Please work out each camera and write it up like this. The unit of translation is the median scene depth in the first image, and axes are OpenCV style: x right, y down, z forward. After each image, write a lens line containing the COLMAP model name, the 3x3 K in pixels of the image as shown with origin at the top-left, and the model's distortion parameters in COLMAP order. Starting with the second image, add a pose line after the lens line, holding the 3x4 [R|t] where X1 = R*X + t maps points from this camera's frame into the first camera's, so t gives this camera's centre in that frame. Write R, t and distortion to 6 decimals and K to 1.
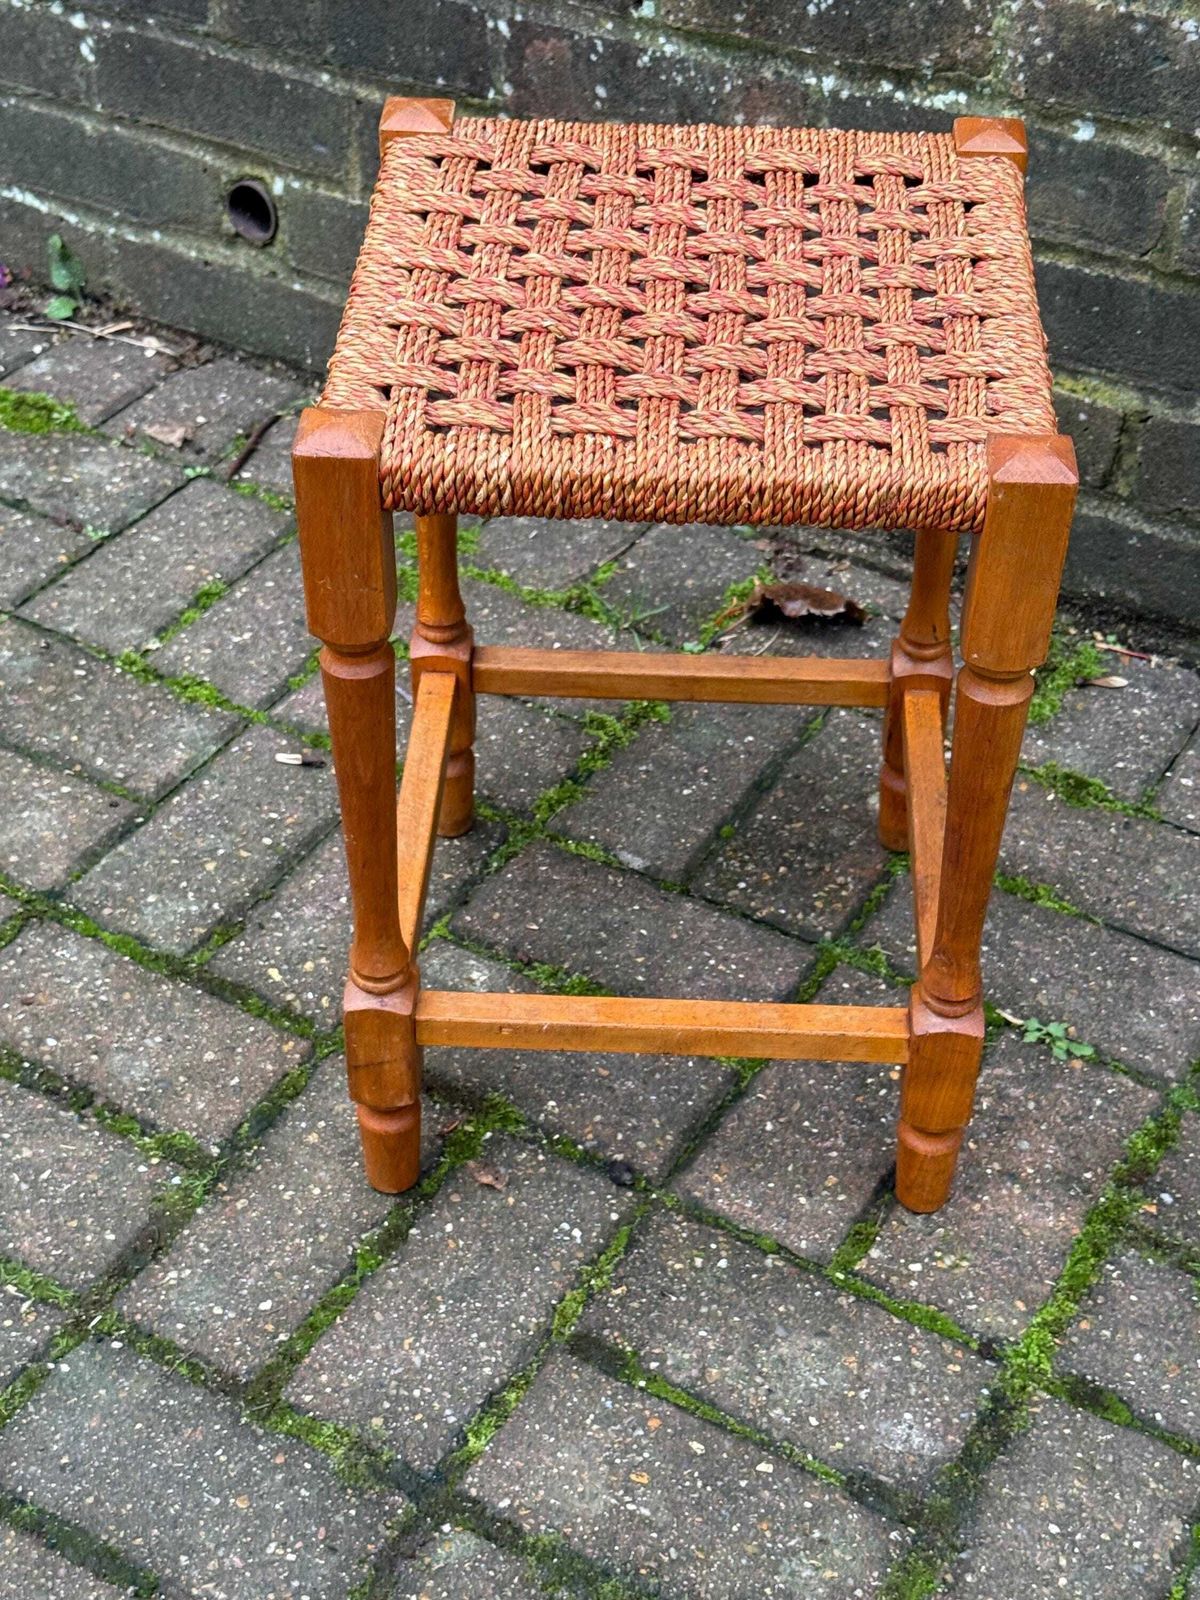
lens RADIAL K [[2402.5, 0, 597.7], [0, 2402.5, 811.5], [0, 0, 1]] dist [0.119915, 0.000000]
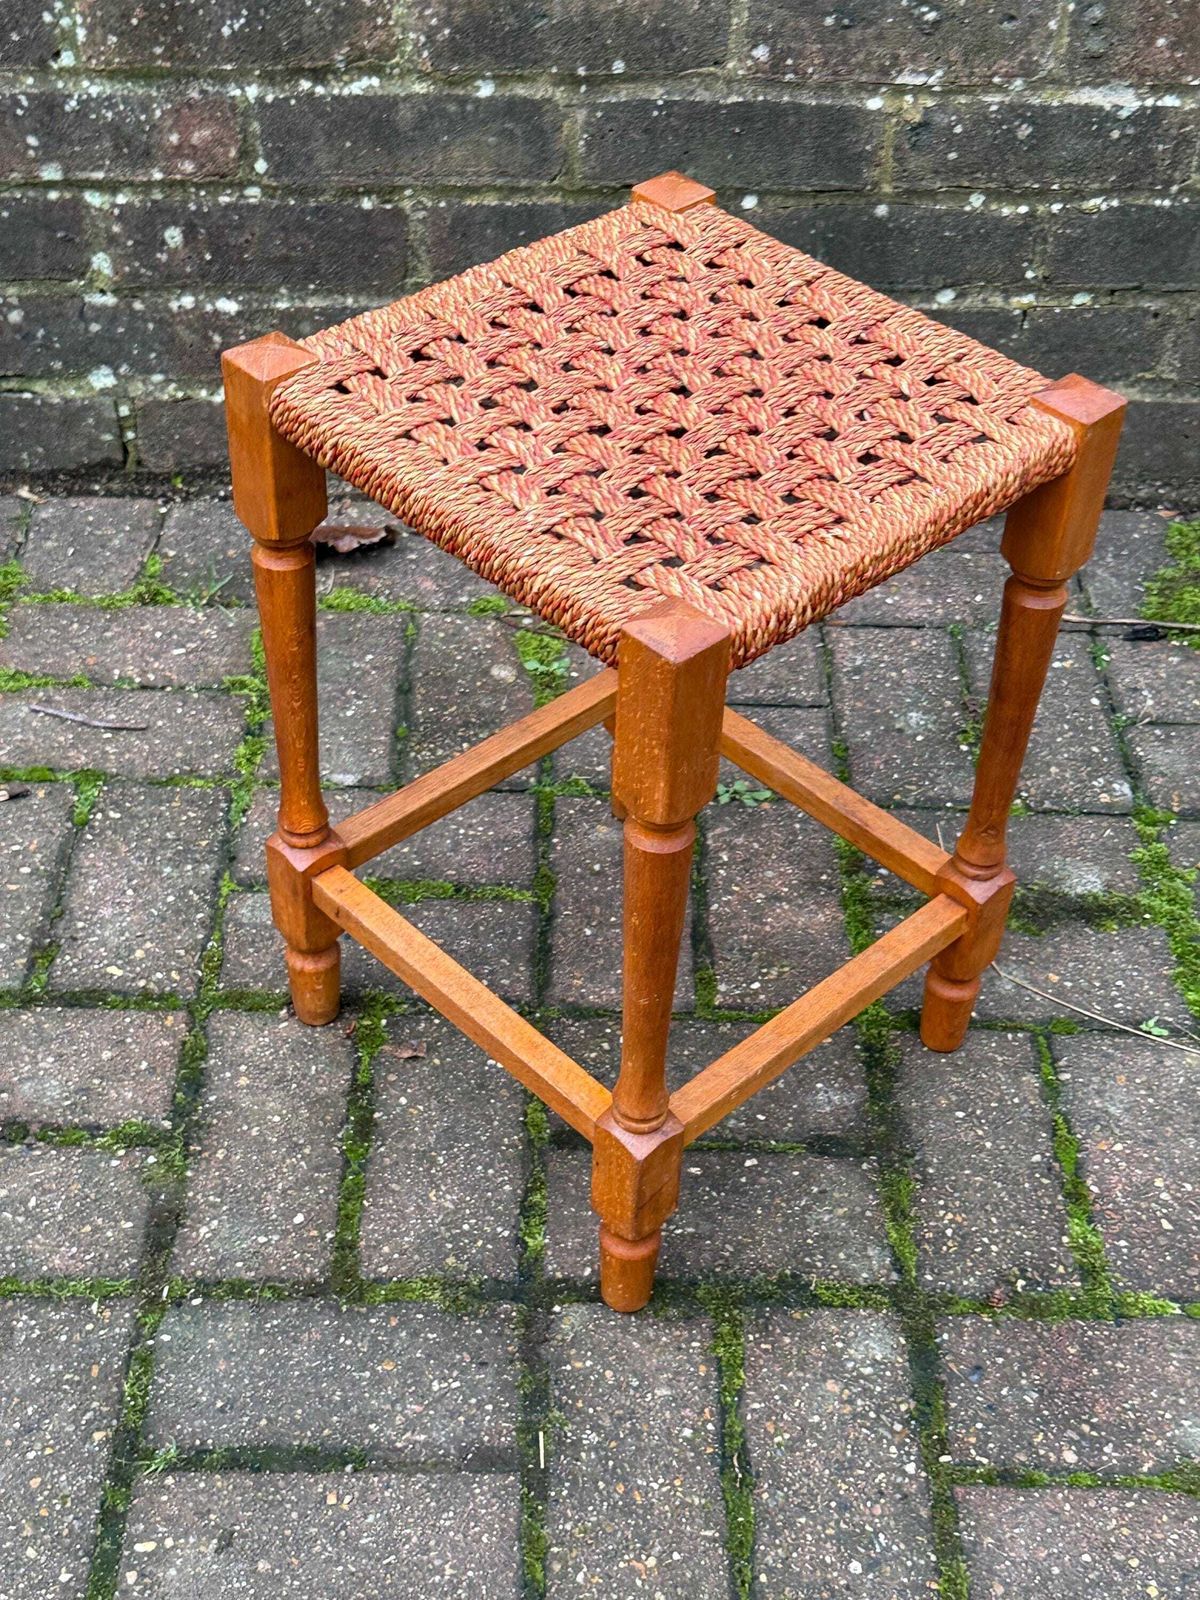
lens RADIAL K [[2204.9, 0, 610.9], [0, 2204.9, 788.9], [0, 0, 1]] dist [0.123338, 0.000000]
pose [[0.855441, -0.317308, 0.409311, -0.345495], [0.315521, 0.946032, 0.073963, -0.014456], [-0.410691, 0.065875, 0.909392, -0.011025]]
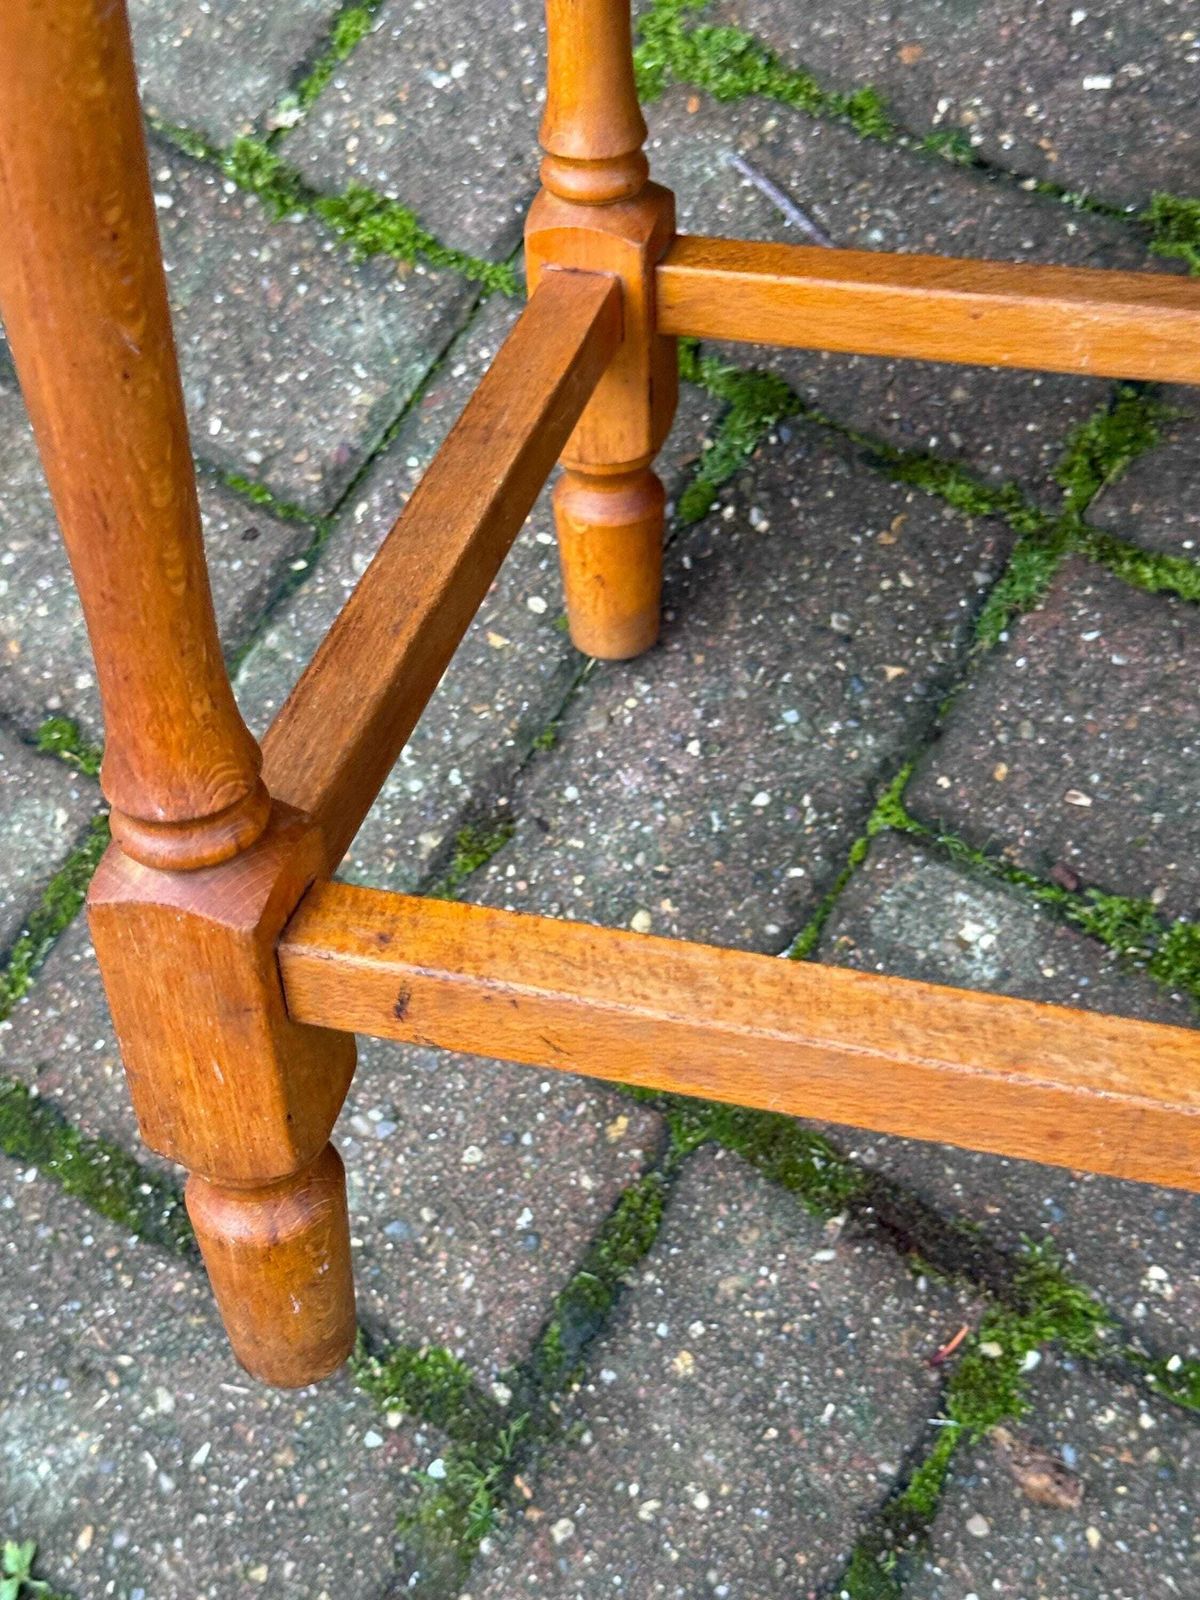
lens RADIAL K [[2402.5, 0, 568.4], [0, 2402.5, 796.5], [0, 0, 1]] dist [0.119915, 0.000000]
pose [[0.977764, -0.048720, -0.203971, -0.030674], [0.136990, 0.884822, 0.445335, -0.202260], [0.158781, -0.463375, 0.871821, 0.595552]]
